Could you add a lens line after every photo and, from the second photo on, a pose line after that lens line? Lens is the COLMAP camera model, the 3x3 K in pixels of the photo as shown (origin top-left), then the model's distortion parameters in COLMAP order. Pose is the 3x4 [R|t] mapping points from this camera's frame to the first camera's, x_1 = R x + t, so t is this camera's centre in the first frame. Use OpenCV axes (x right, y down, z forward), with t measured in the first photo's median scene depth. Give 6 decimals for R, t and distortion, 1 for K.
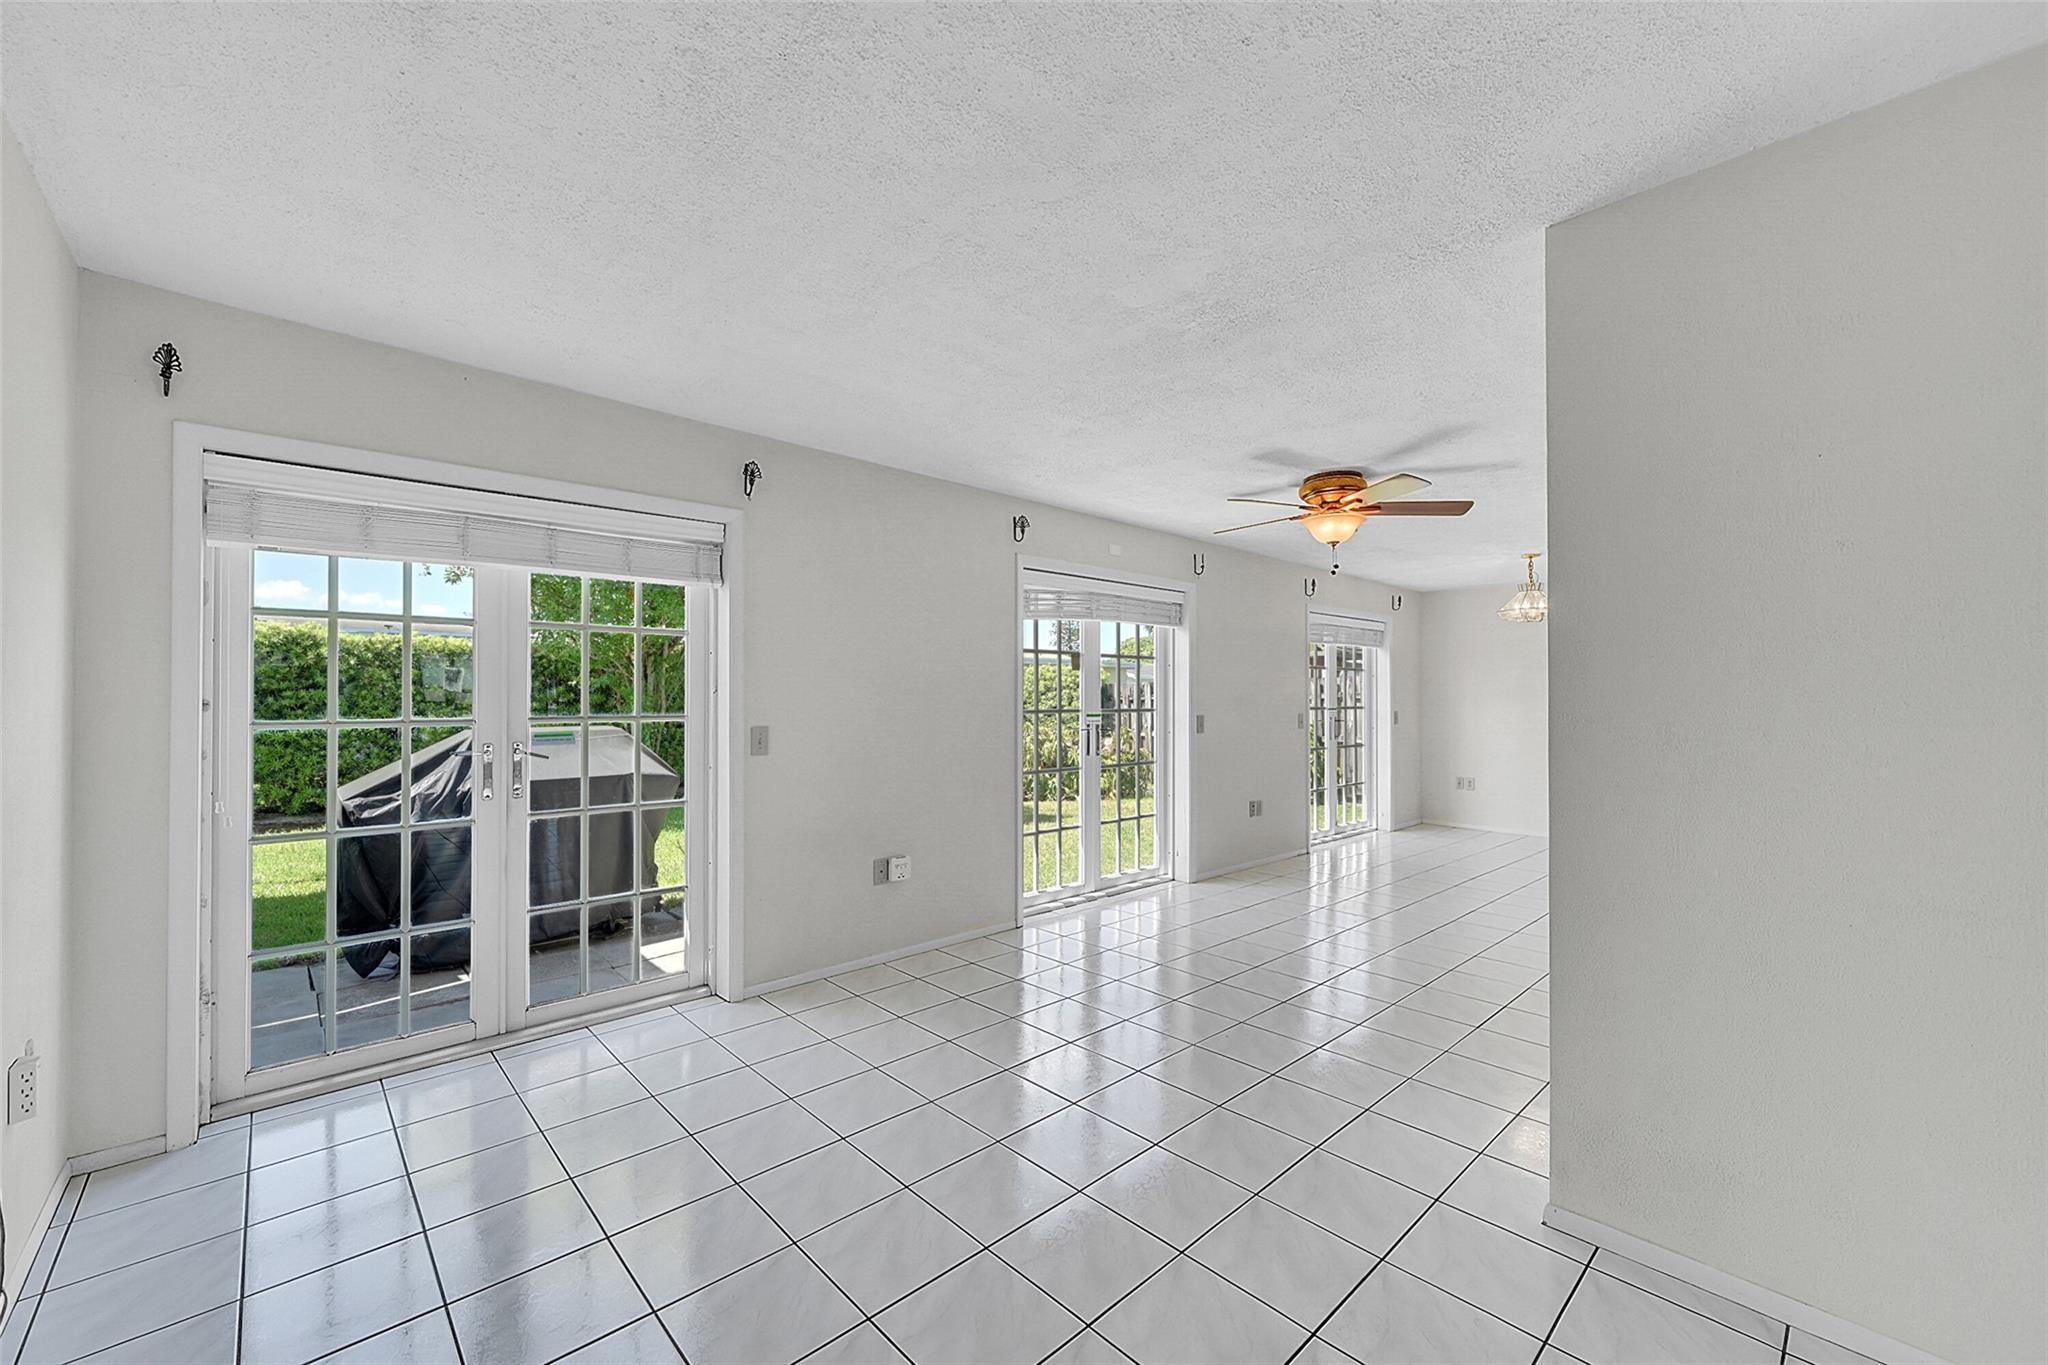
lens RADIAL K [[817.2, 0, 1017.8], [0, 817.2, 692.0], [0, 0, 1]] dist [0.000206, 0.000015]
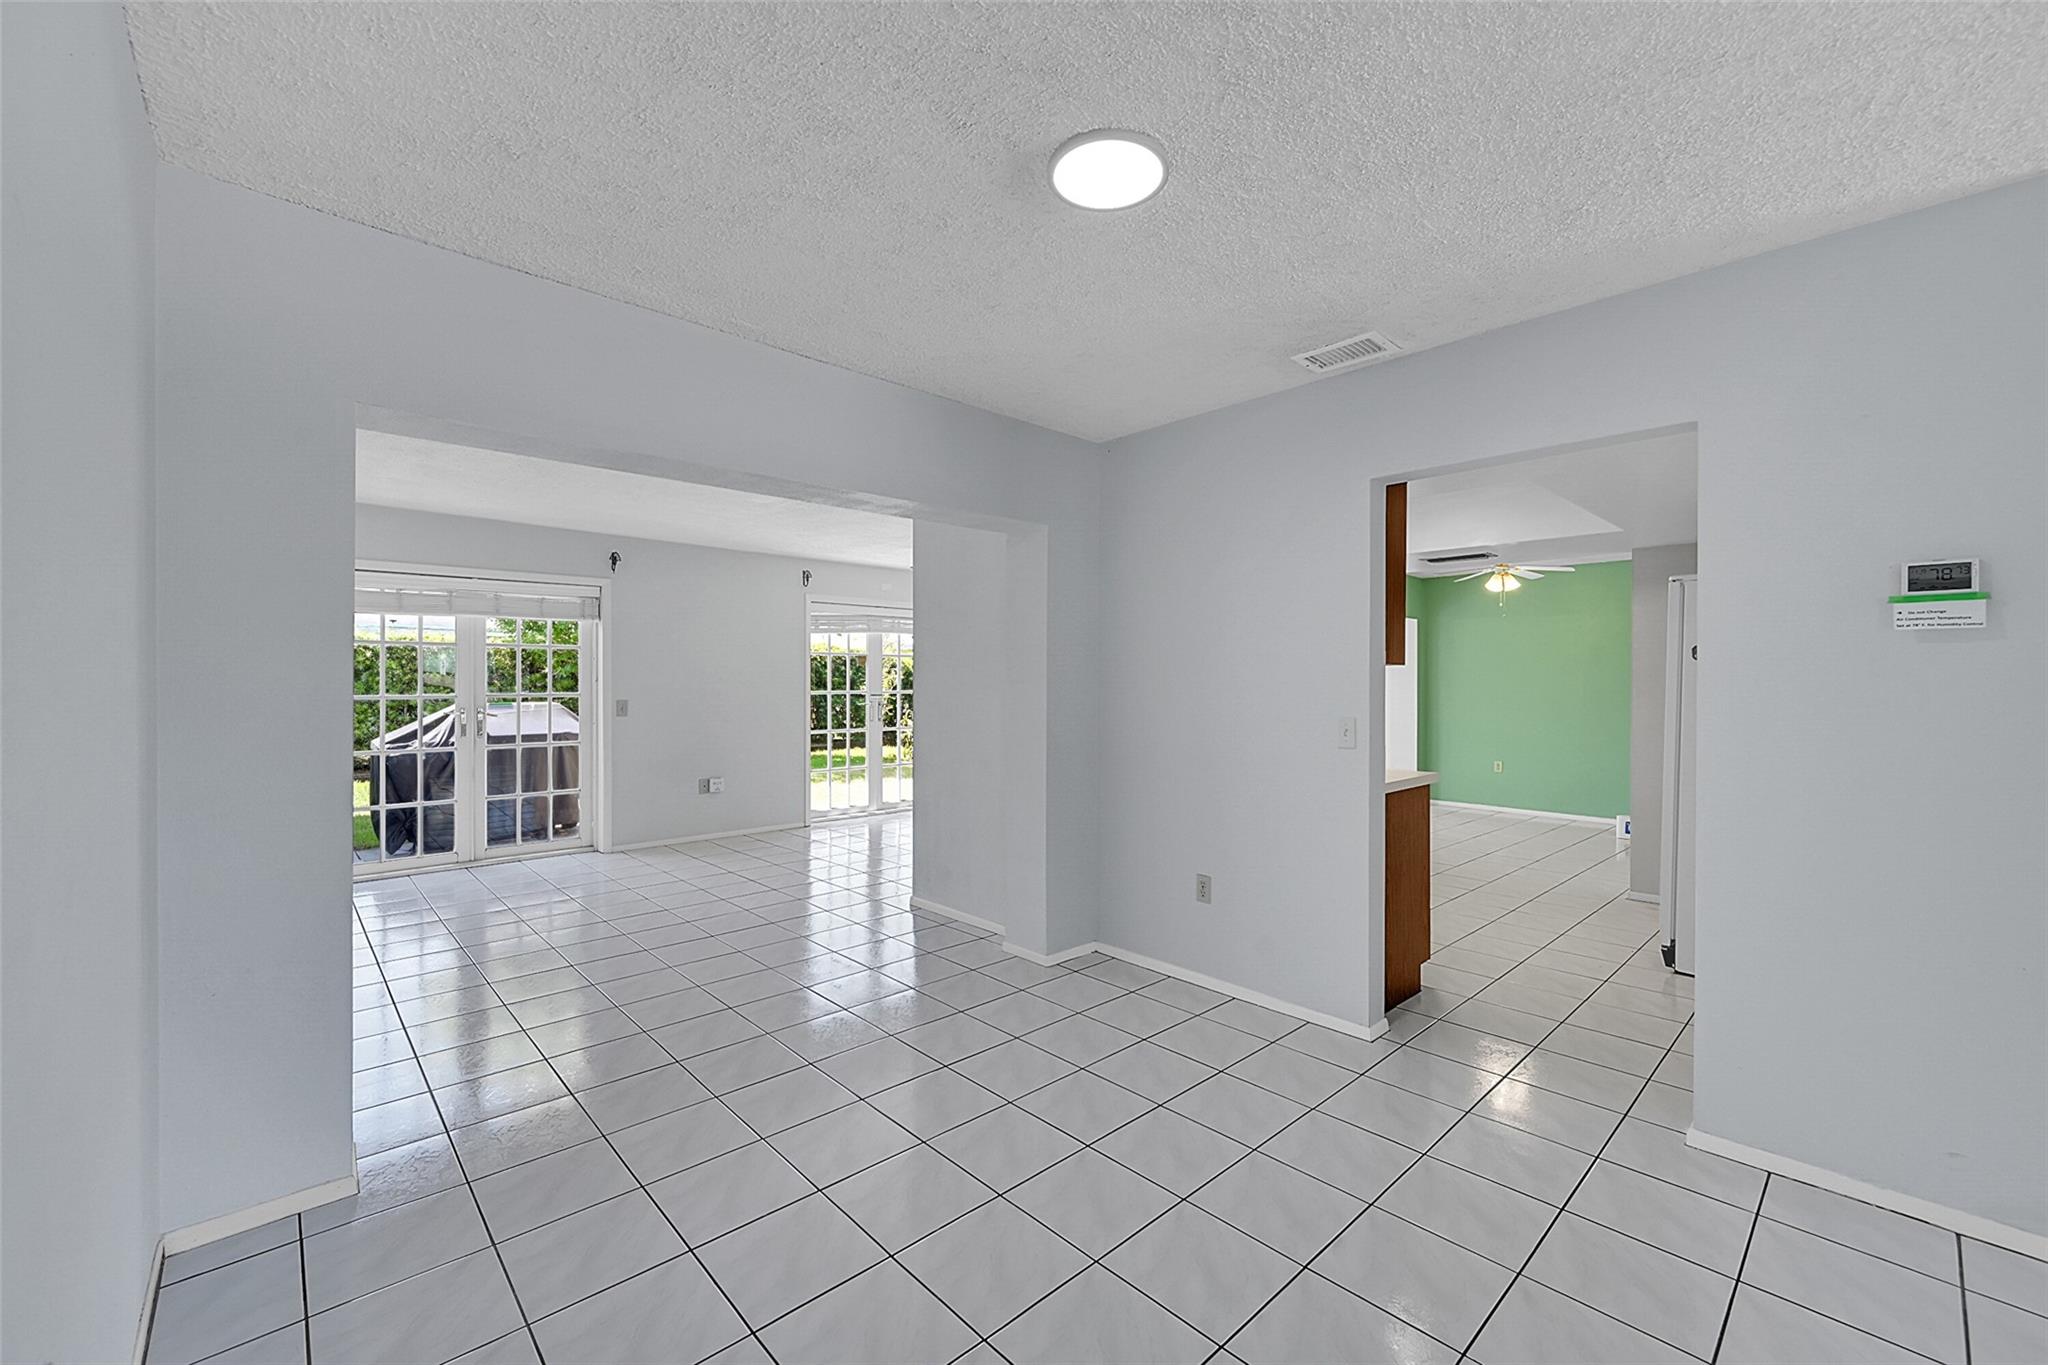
lens RADIAL K [[771.6, 0, 1024.0], [0, 771.6, 682.5], [0, 0, 1]] dist [-0.000240, -0.000029]
pose [[0.999478, -0.002165, 0.032221, 0.502474], [0.001858, 0.999953, 0.009539, -0.011228], [-0.032240, -0.009474, 0.999435, -0.703016]]
